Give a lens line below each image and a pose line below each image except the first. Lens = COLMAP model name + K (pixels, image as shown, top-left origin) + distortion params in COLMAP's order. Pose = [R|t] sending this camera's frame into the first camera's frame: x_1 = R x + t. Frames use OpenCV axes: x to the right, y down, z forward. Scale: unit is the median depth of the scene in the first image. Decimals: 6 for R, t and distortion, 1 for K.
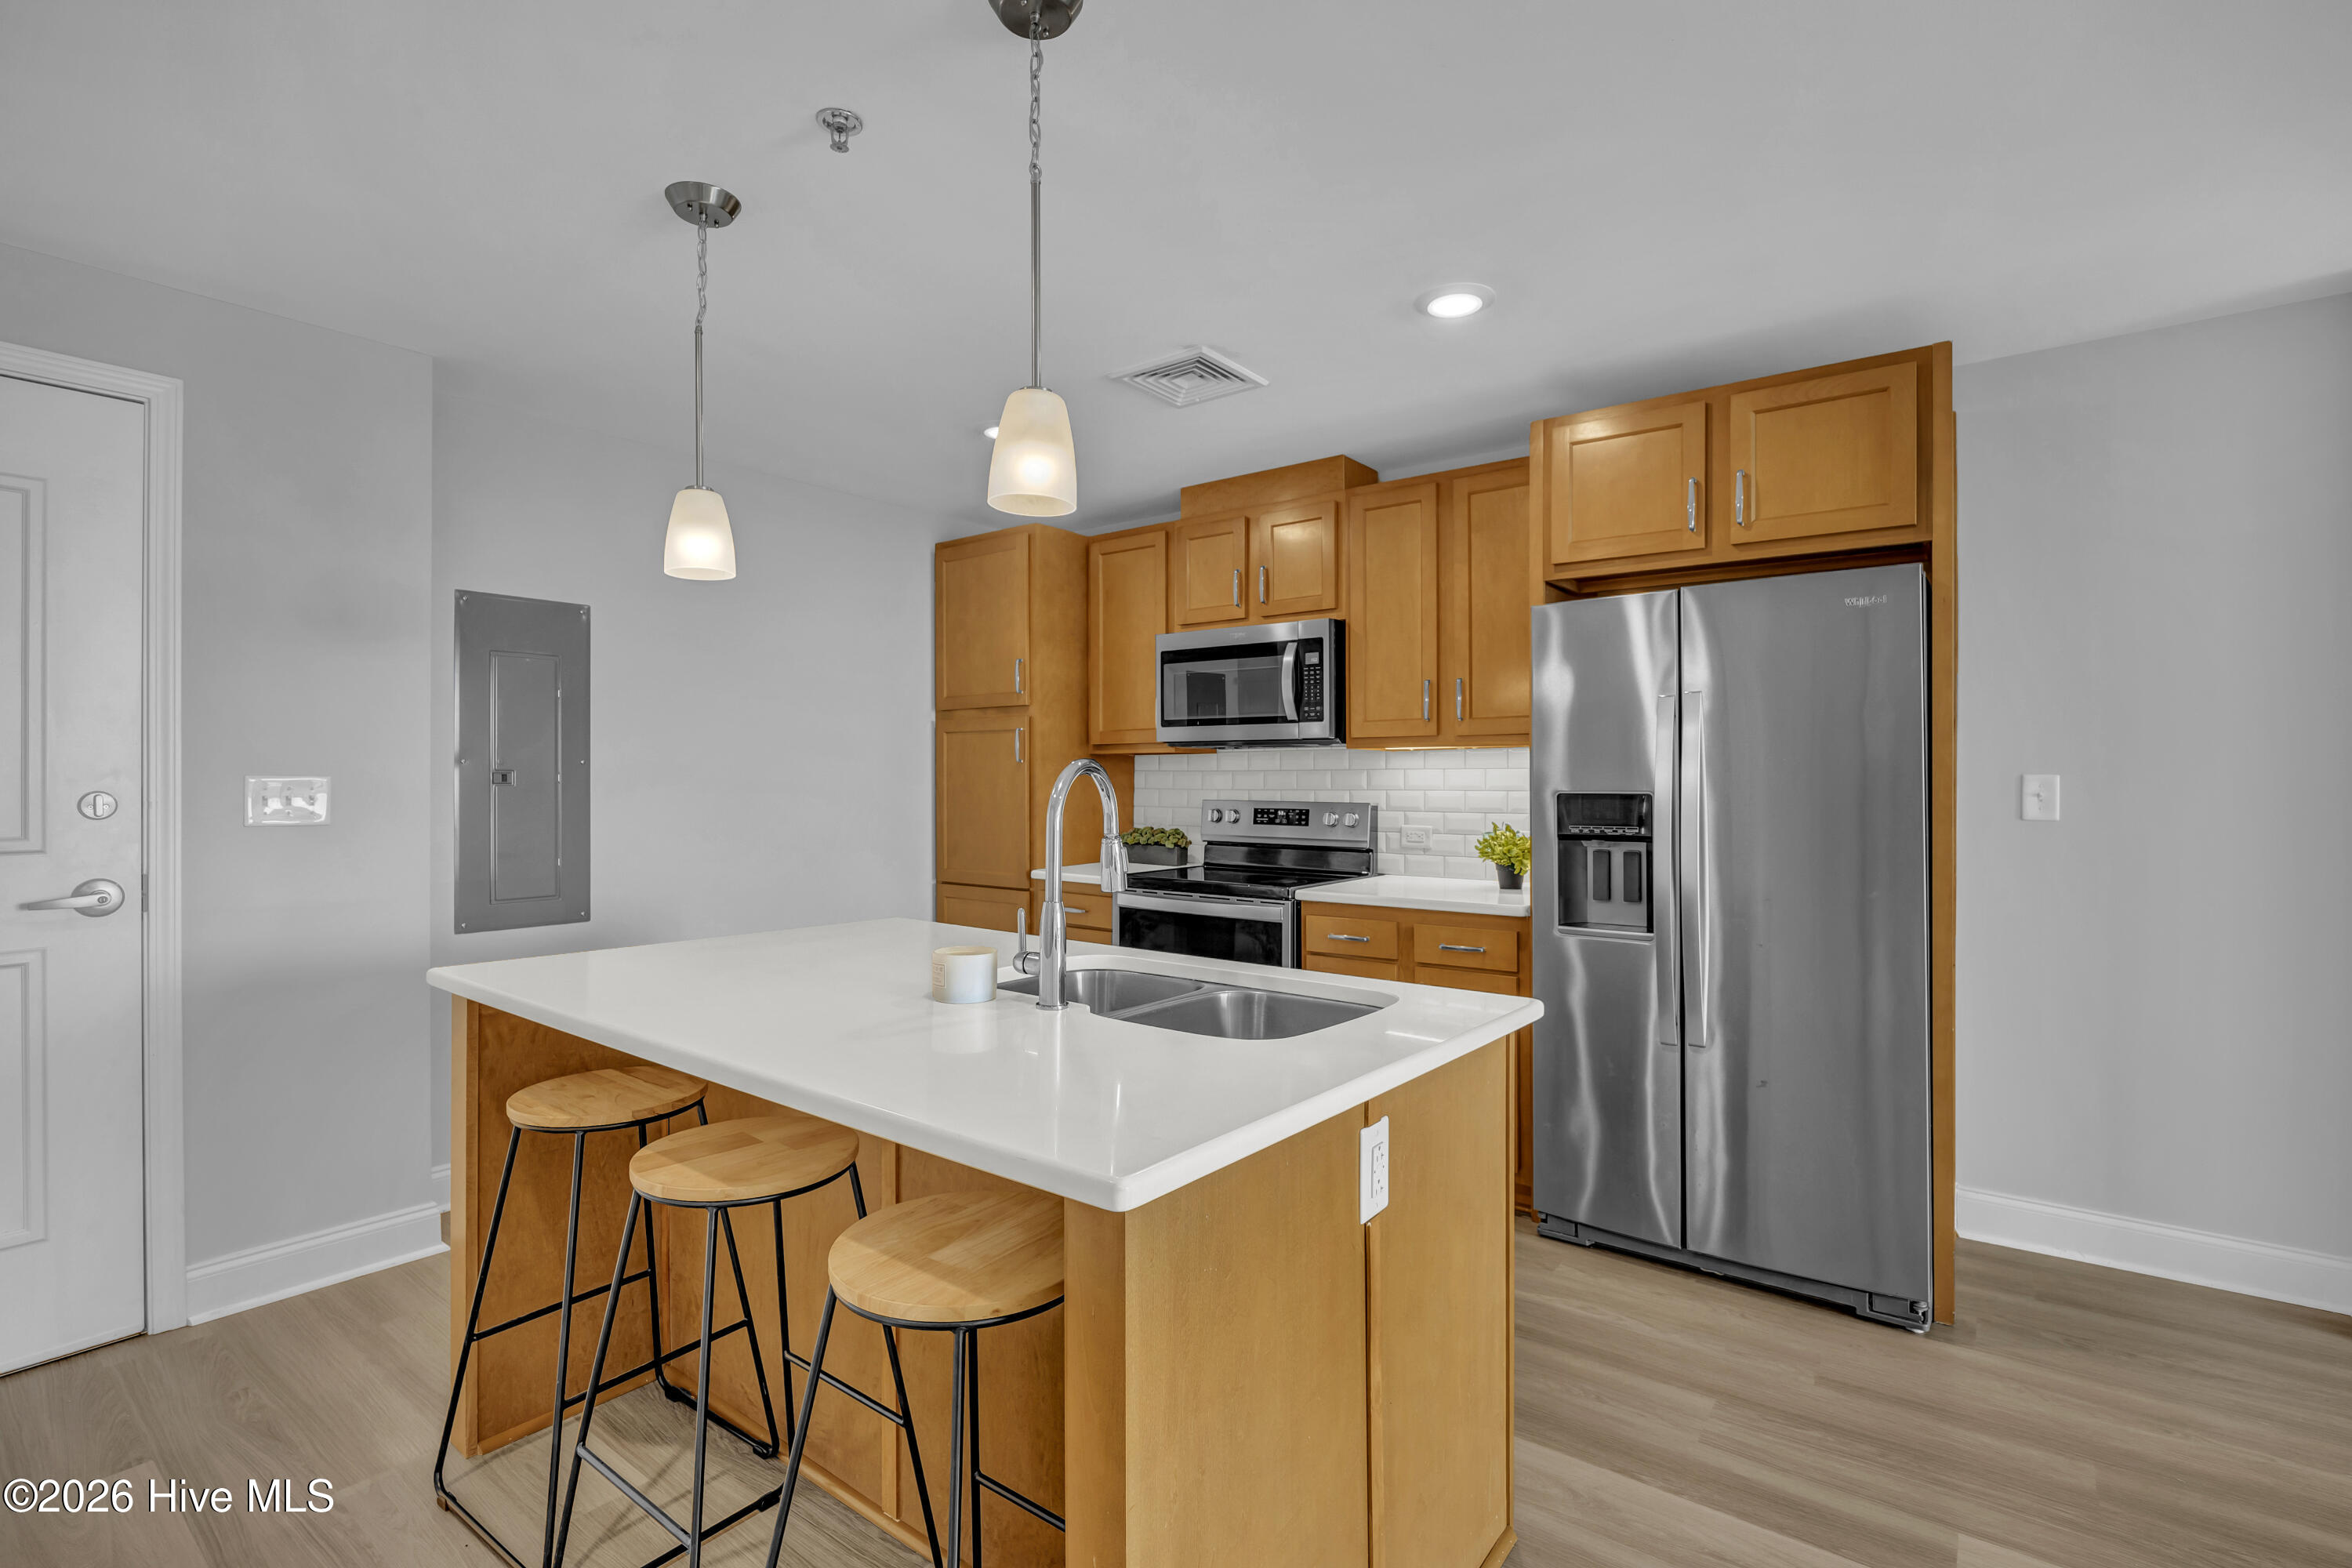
lens RADIAL K [[1084.3, 0, 1183.0], [0, 1084.3, 768.1], [0, 0, 1]] dist [-0.017627, -0.000295]
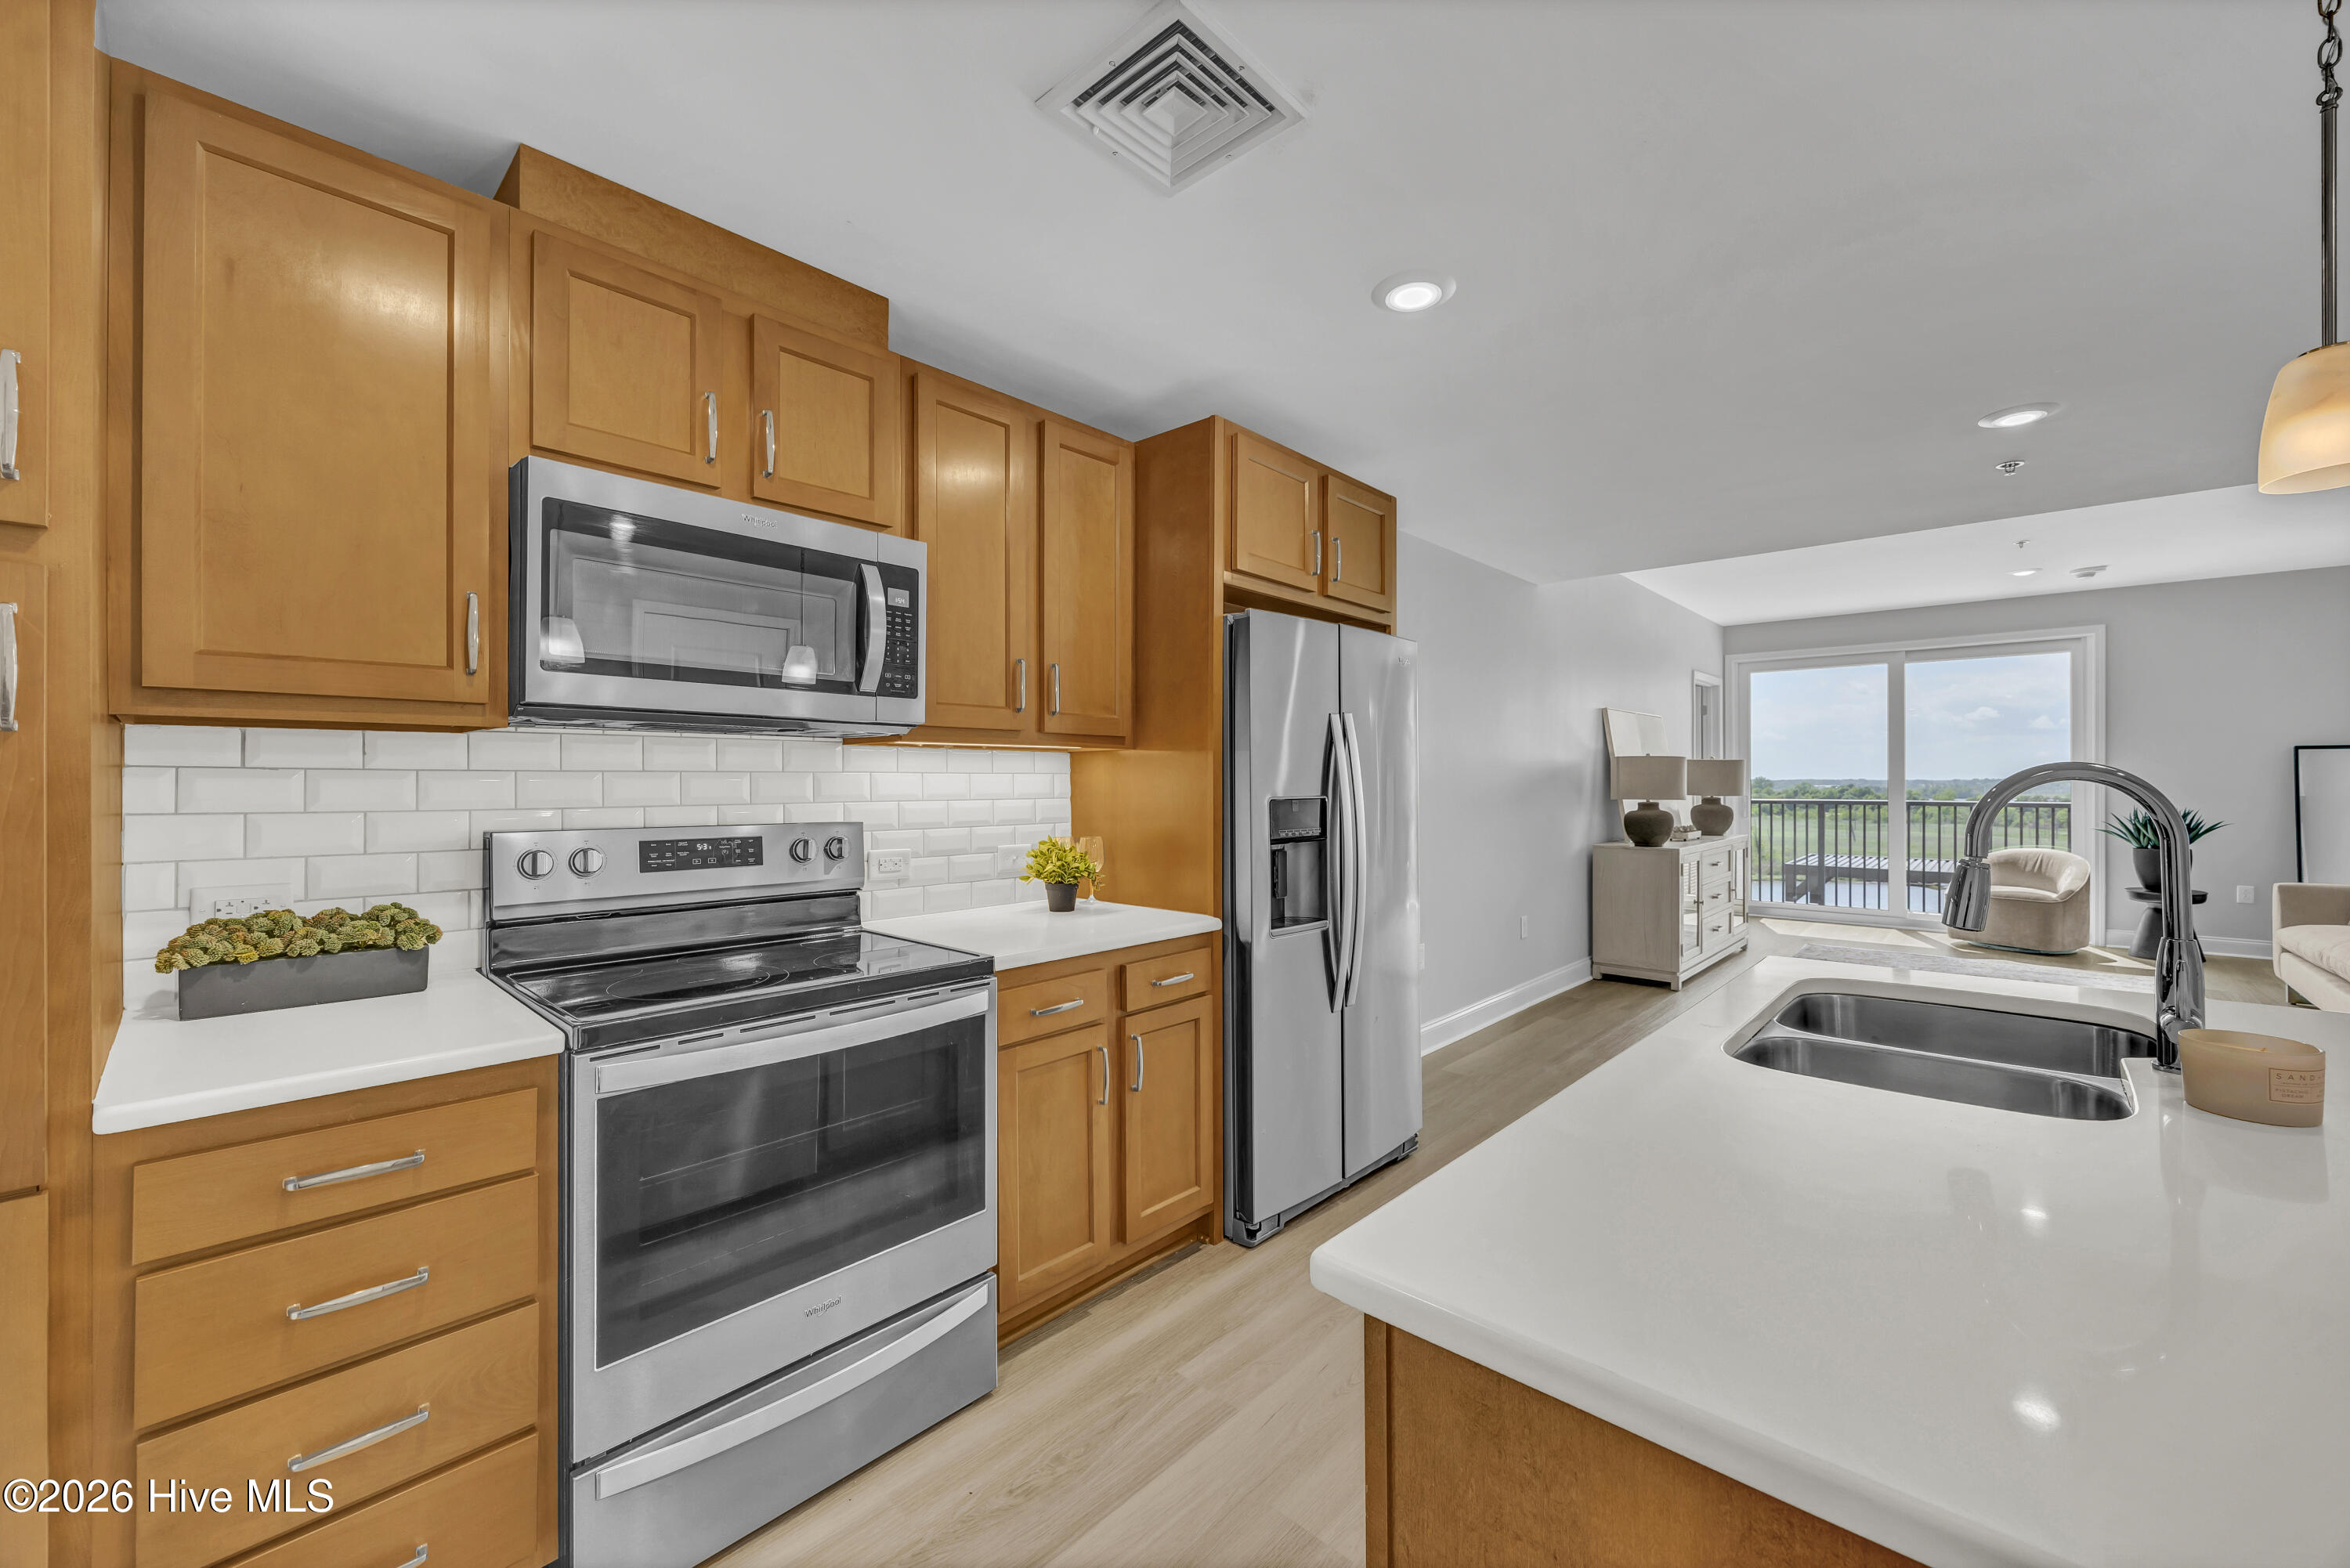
lens RADIAL K [[906.9, 0, 1175.8], [0, 906.9, 775.7], [0, 0, 1]] dist [-0.002563, -0.000314]
pose [[0.096584, 0.008248, 0.995291, -0.400206], [-0.008314, 0.999937, -0.007480, 0.006469], [-0.995290, -0.007553, 0.096646, 0.788825]]
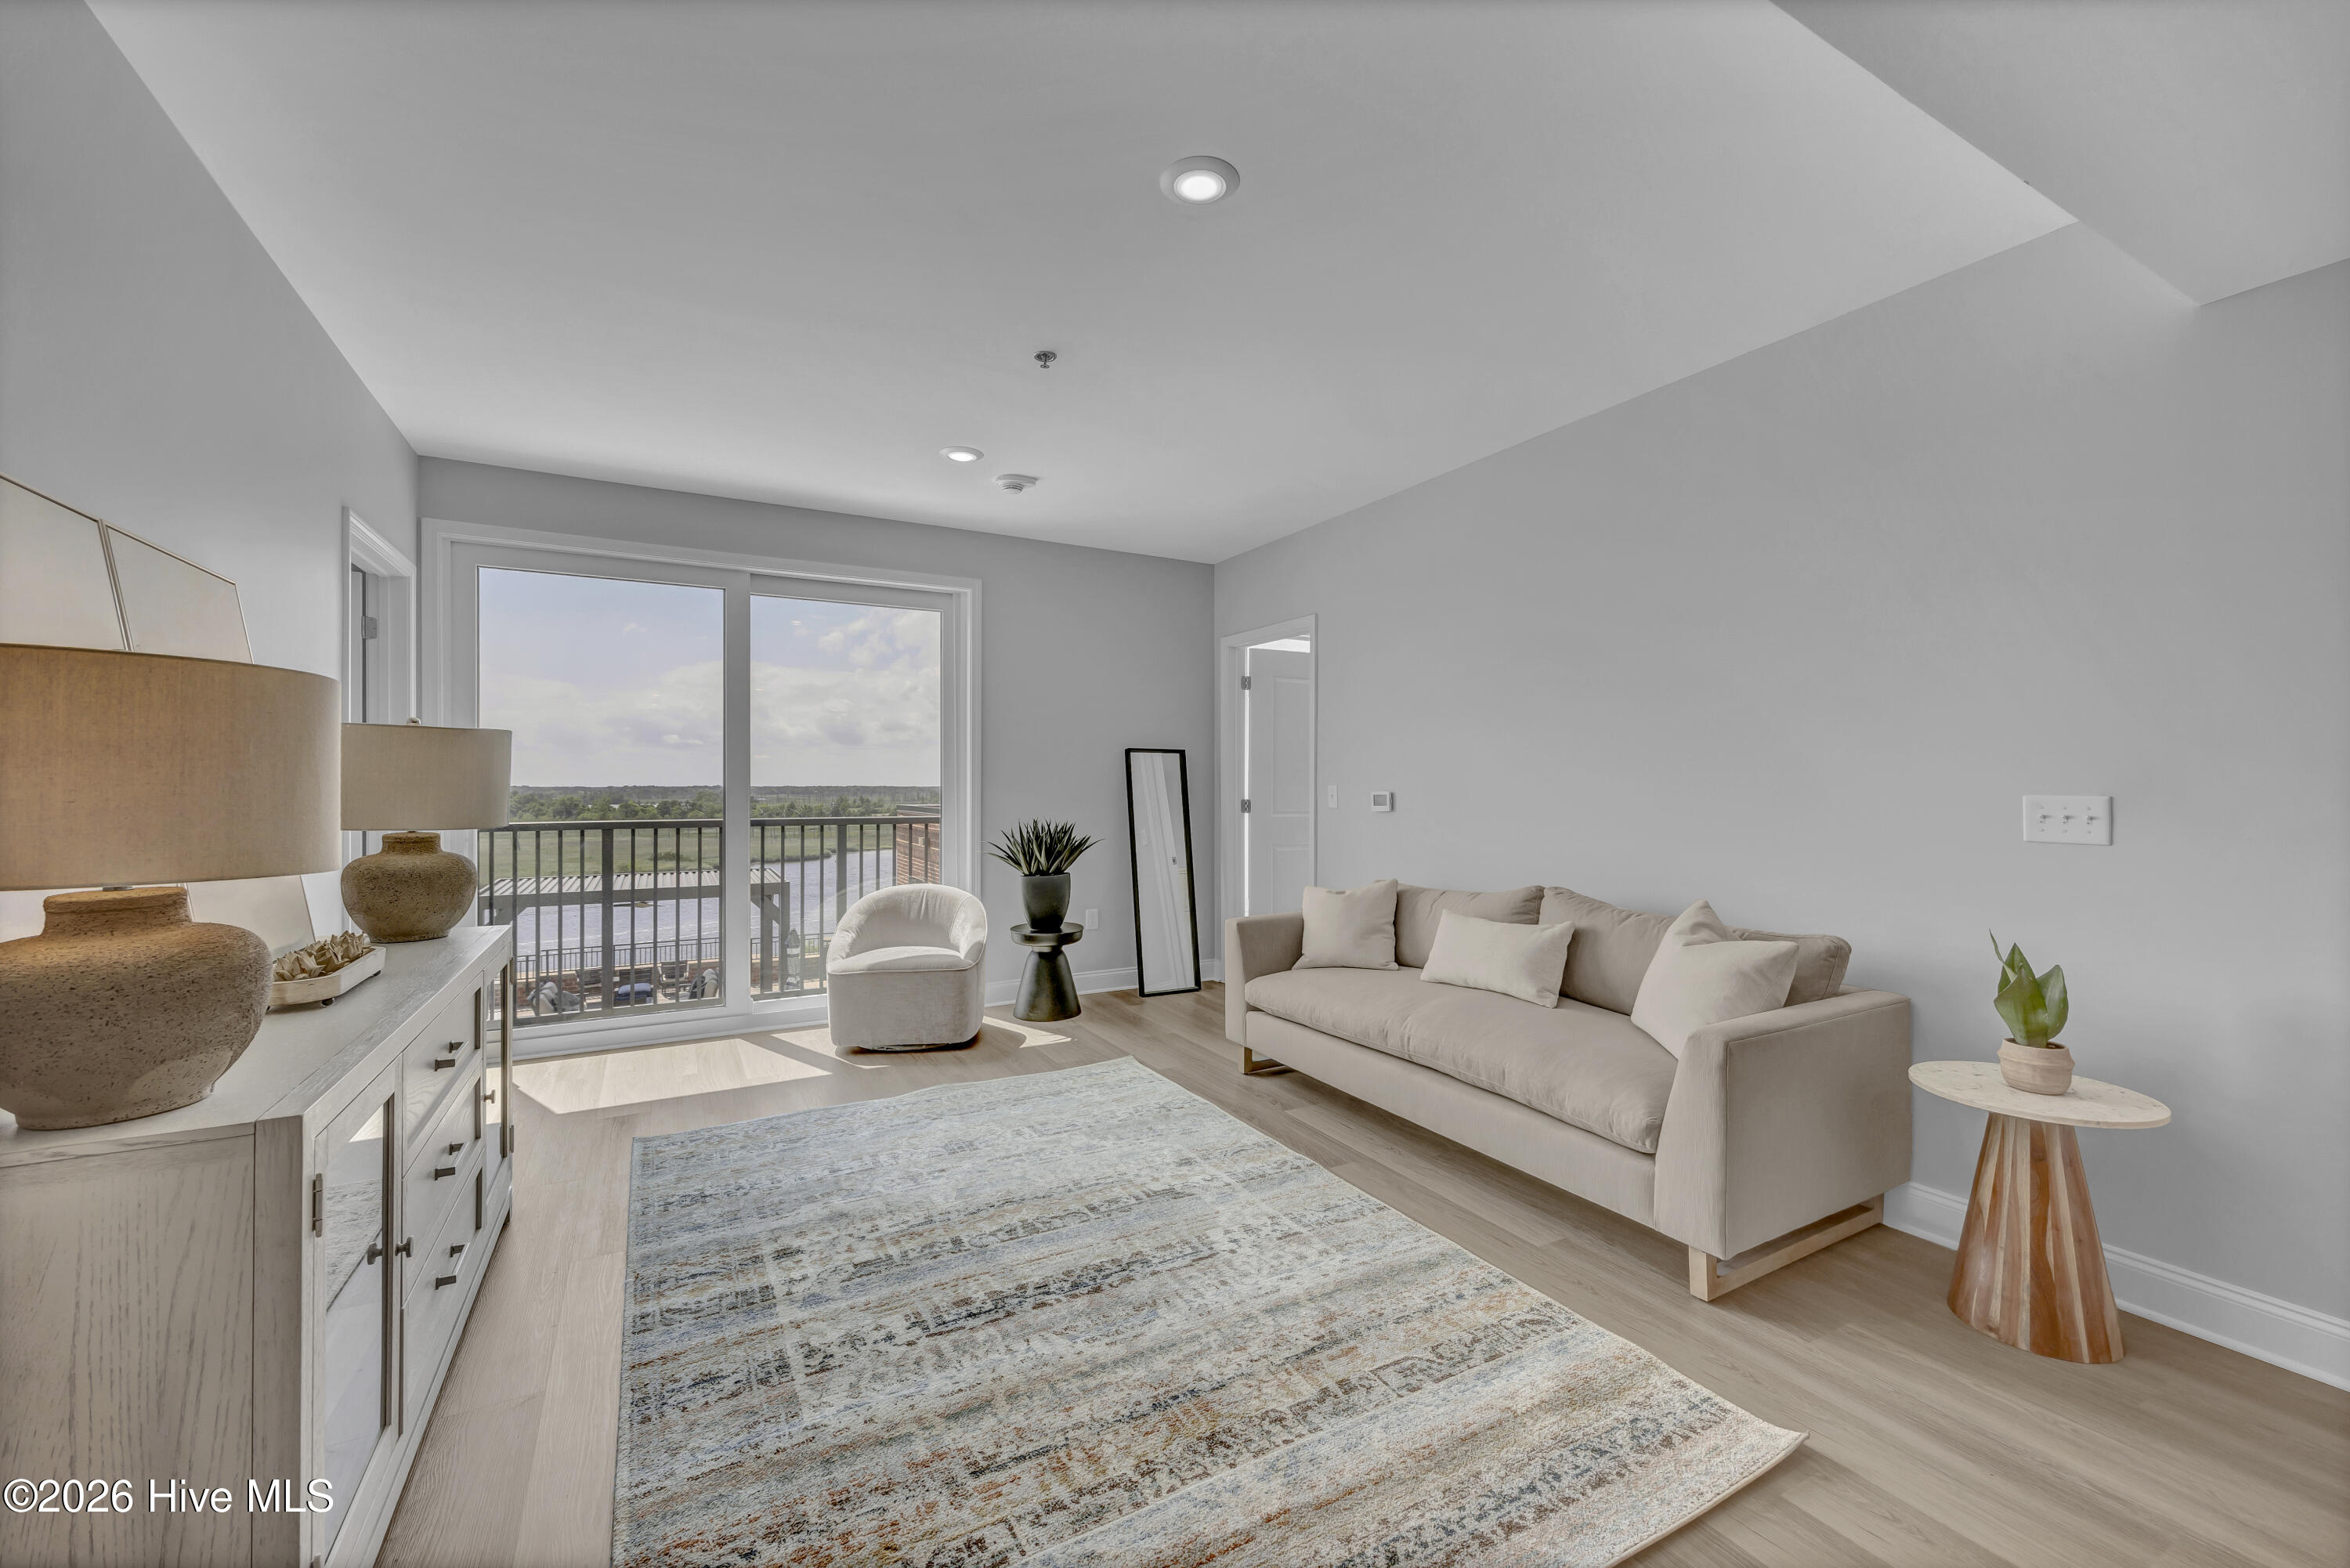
lens RADIAL K [[942.2, 0, 1180.4], [0, 942.2, 790.4], [0, 0, 1]] dist [0.003833, 0.000038]
pose [[-0.915923, 0.002532, 0.401345, 0.728579], [0.000166, 0.999982, -0.005930, 0.000588], [-0.401353, -0.005365, -0.915908, 0.295364]]
